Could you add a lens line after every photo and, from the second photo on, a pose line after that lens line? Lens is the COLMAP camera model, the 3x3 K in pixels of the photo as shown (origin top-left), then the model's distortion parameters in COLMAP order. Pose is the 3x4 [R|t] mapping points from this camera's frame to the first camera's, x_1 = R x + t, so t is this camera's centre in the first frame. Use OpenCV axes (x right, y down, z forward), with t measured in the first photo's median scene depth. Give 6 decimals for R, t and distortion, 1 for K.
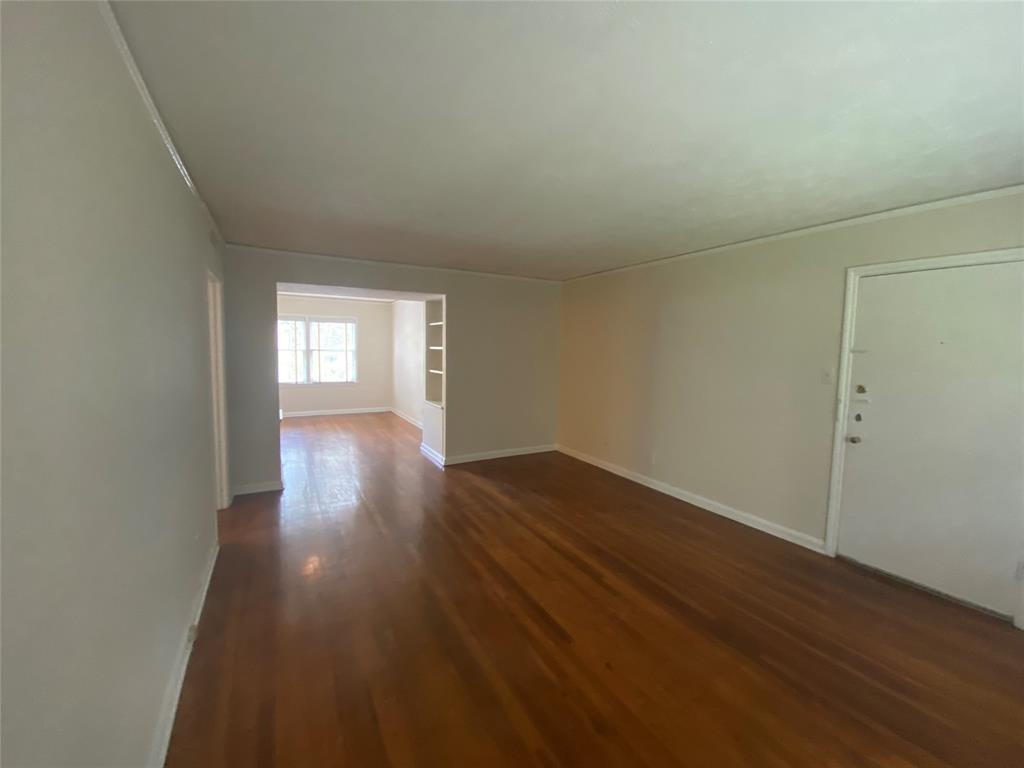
lens RADIAL K [[421.4, 0, 509.7], [0, 421.4, 383.4], [0, 0, 1]] dist [0.002306, -0.000086]
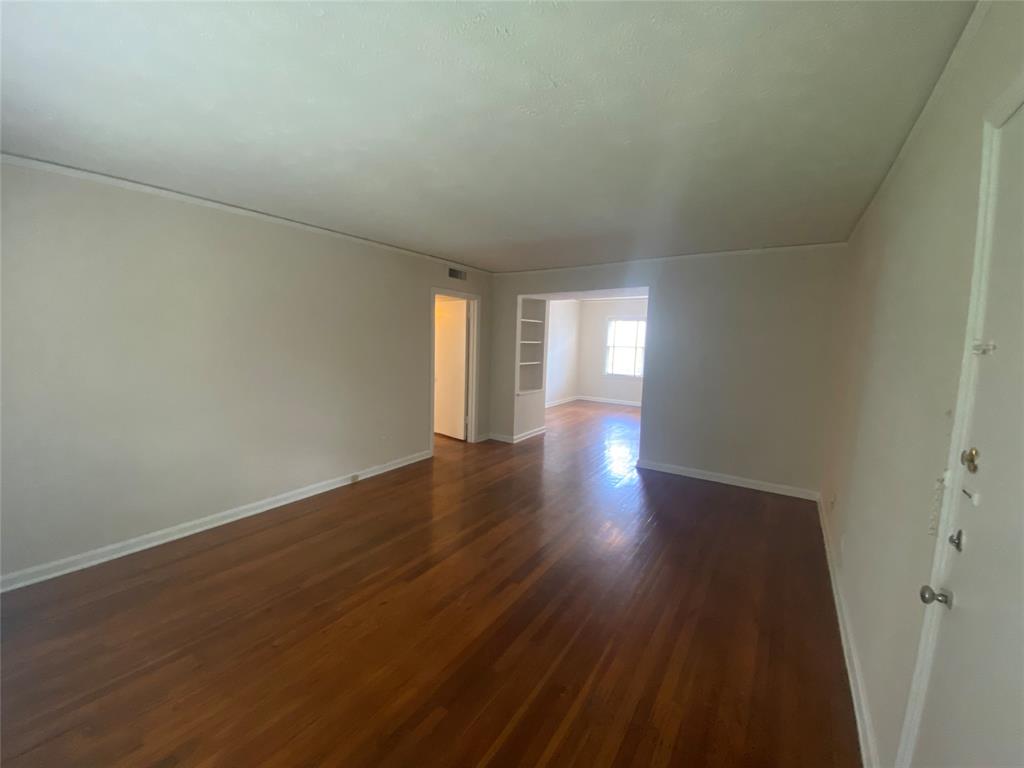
lens RADIAL K [[421.4, 0, 511.1], [0, 421.4, 383.5], [0, 0, 1]] dist [0.002306, -0.000086]
pose [[0.460770, 0.095845, -0.882329, 0.809448], [-0.098929, 0.993503, 0.056258, -0.027219], [0.881989, 0.061366, 0.467258, 0.425471]]
